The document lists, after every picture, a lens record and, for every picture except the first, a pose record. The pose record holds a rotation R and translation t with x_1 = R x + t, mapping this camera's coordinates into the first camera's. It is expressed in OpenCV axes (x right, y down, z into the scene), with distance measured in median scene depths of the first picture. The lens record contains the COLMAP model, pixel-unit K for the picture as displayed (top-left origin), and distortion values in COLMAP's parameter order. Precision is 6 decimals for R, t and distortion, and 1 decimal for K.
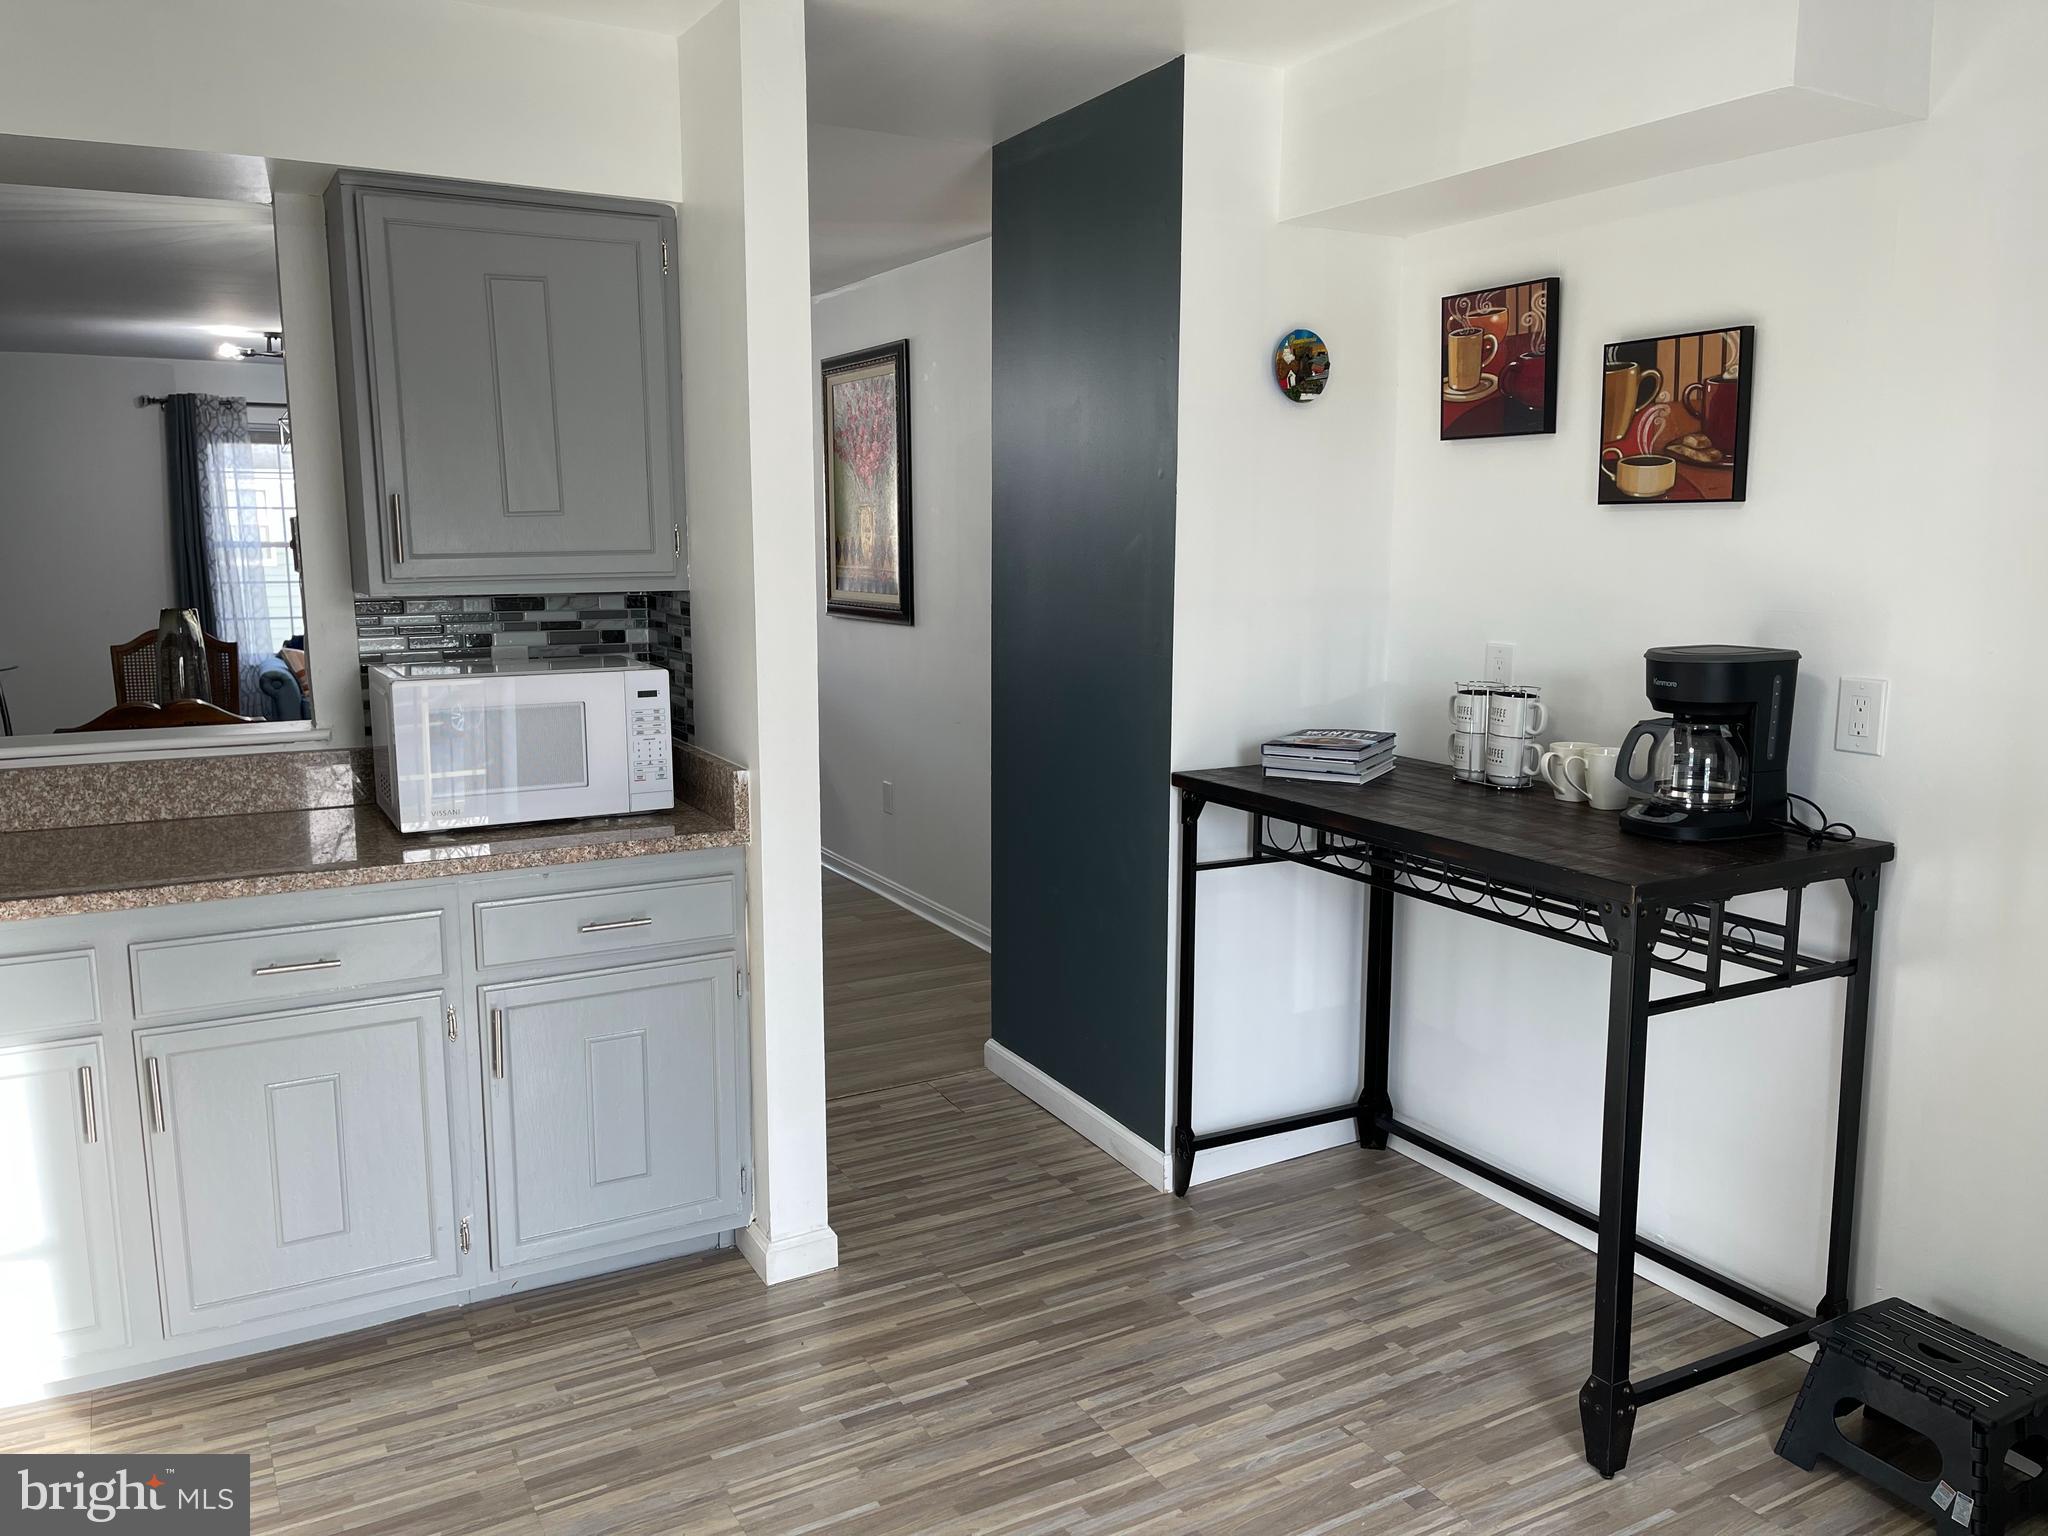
lens RADIAL K [[1545.2, 0, 1017.8], [0, 1545.2, 771.2], [0, 0, 1]] dist [0.056355, -0.068158]
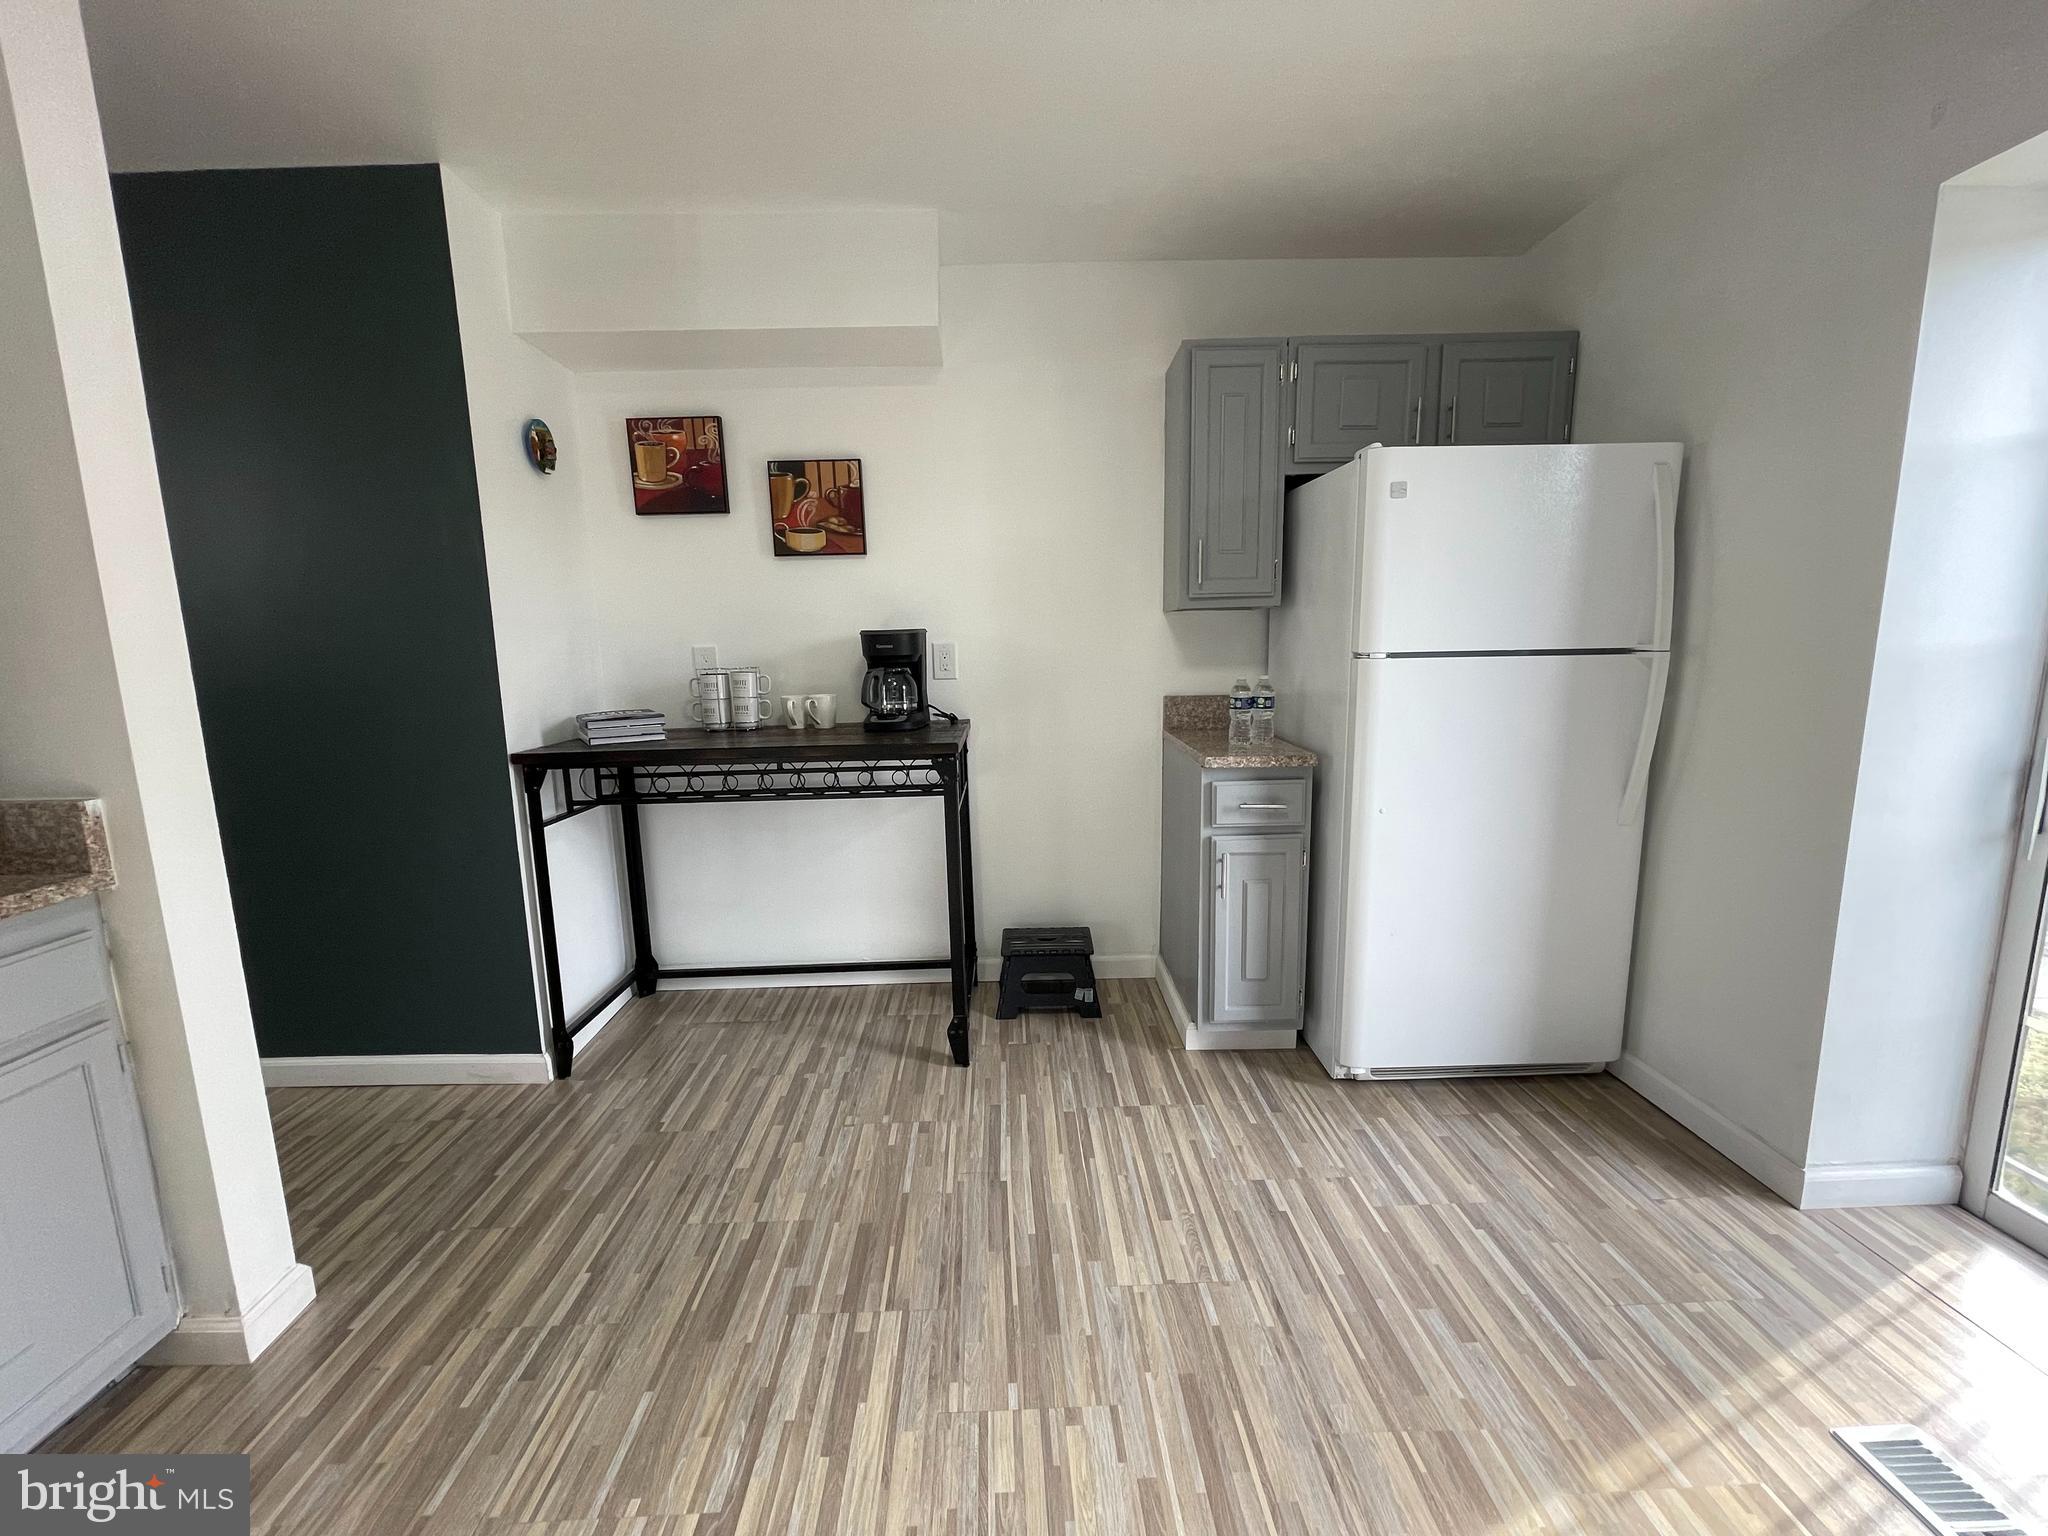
lens RADIAL K [[822.9, 0, 1019.3], [0, 822.9, 766.0], [0, 0, 1]] dist [-0.003977, 0.000653]
pose [[0.464026, -0.146885, 0.873558, -0.319268], [0.161211, 0.983691, 0.079770, 0.025781], [-0.871028, 0.103812, 0.480138, 0.353412]]
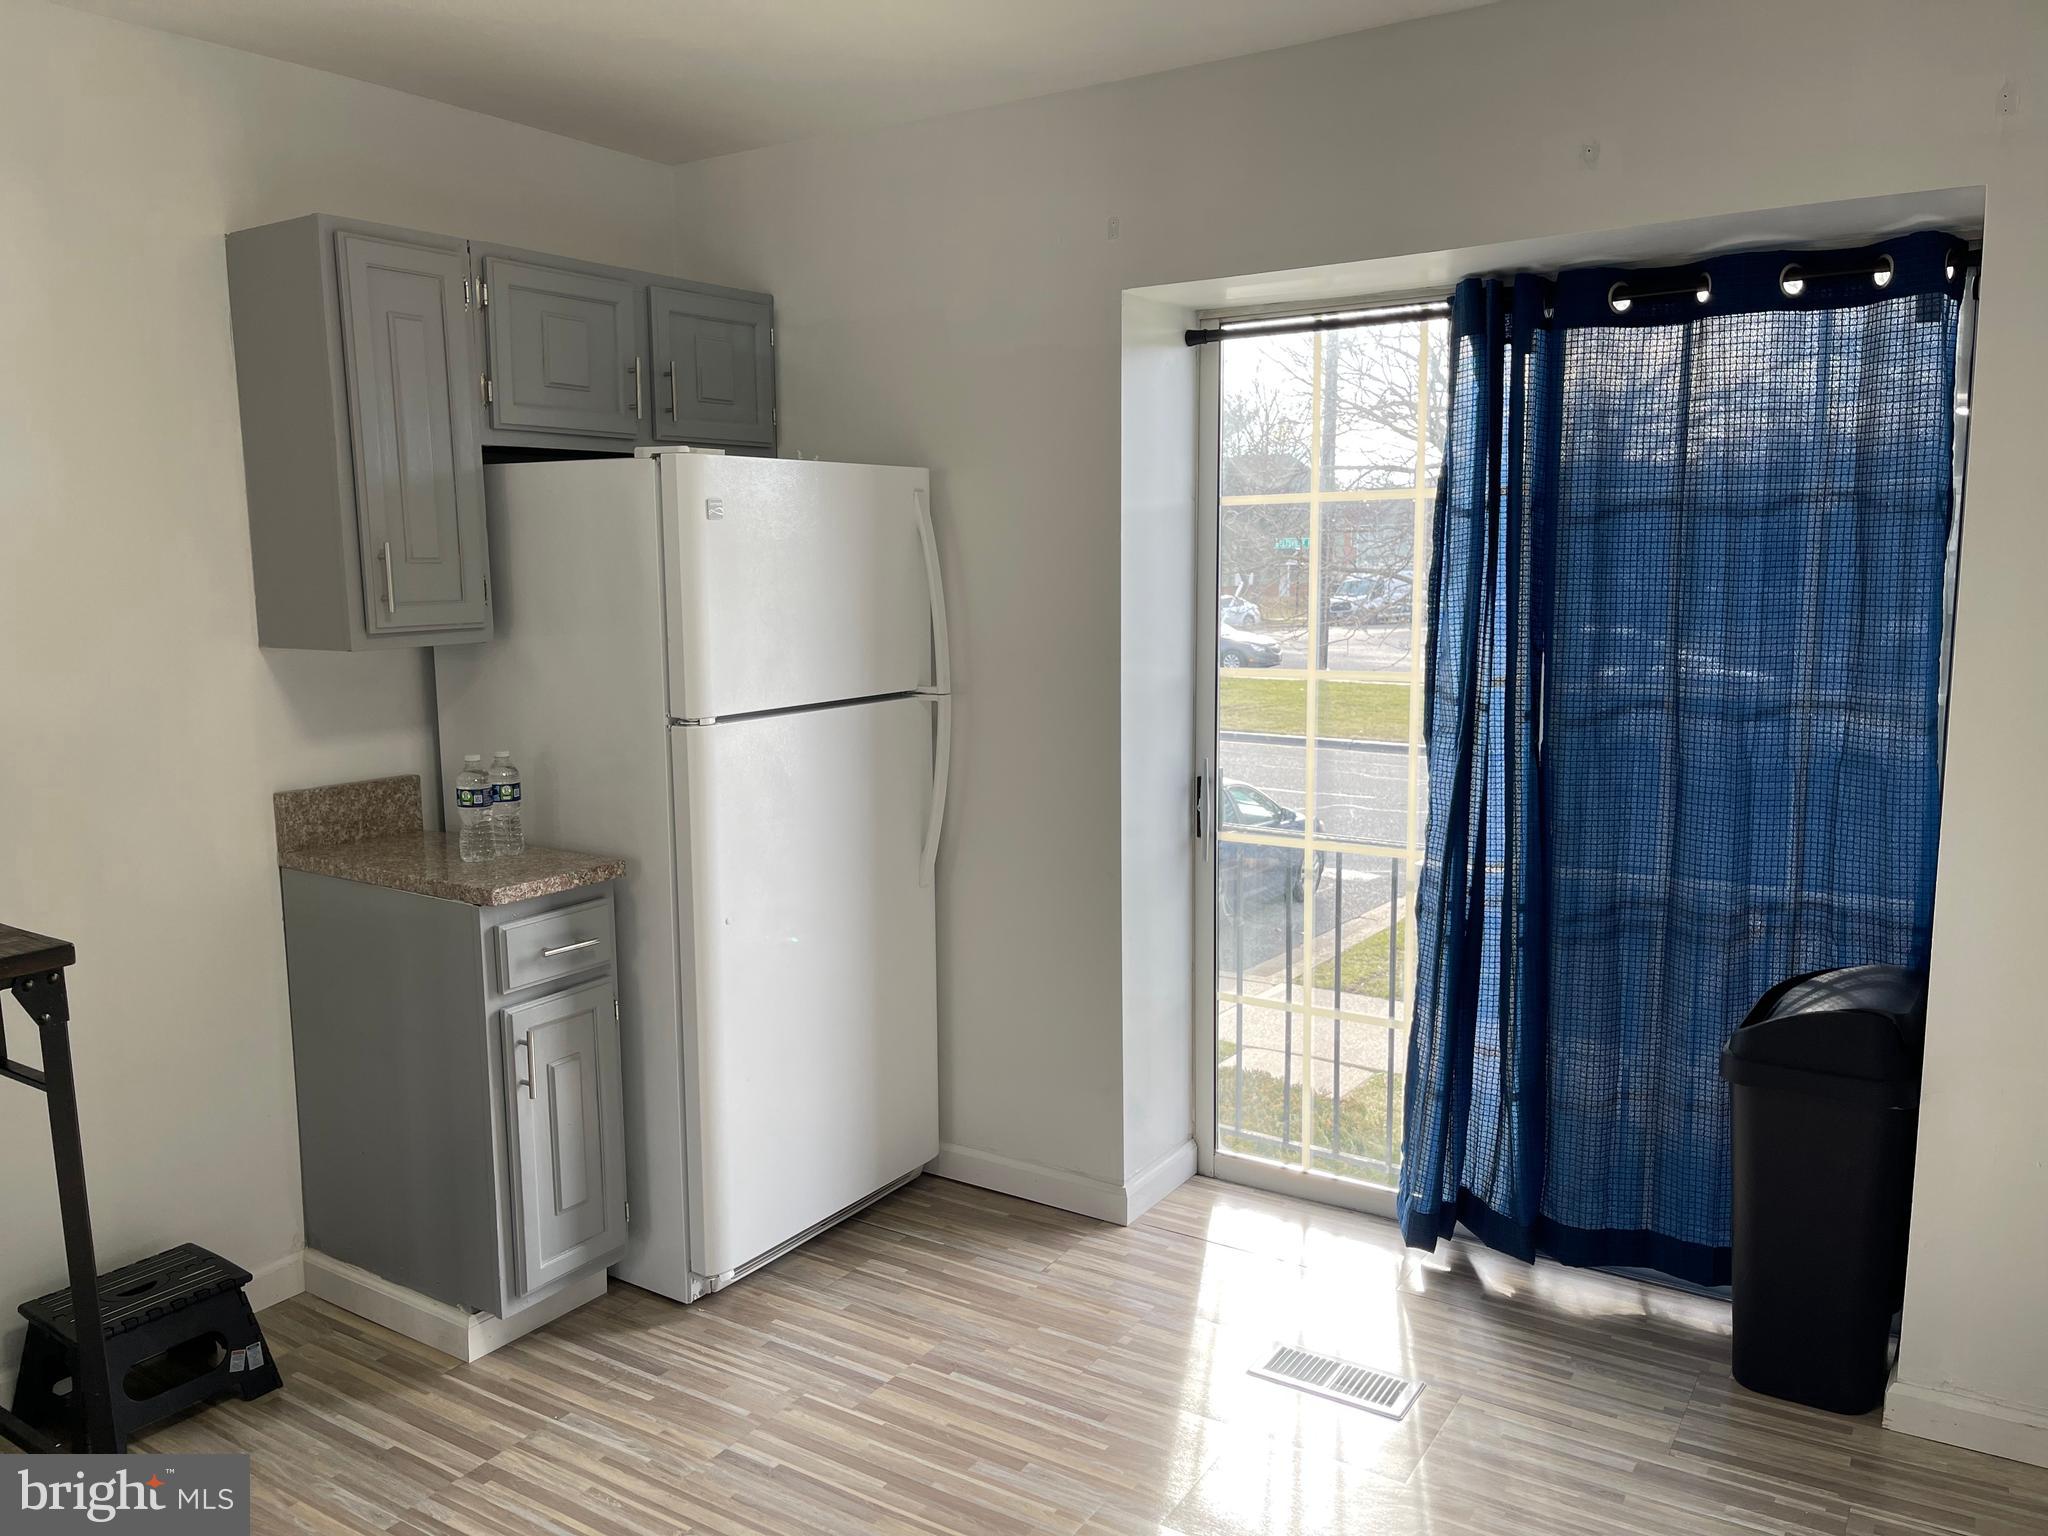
lens RADIAL K [[1545.2, 0, 1008.0], [0, 1545.2, 782.7], [0, 0, 1]] dist [0.056355, -0.068158]
pose [[-0.468812, -0.127415, 0.874060, -0.514414], [0.152048, 0.963130, 0.221952, -0.108778], [-0.870113, 0.236953, -0.432153, 0.670036]]
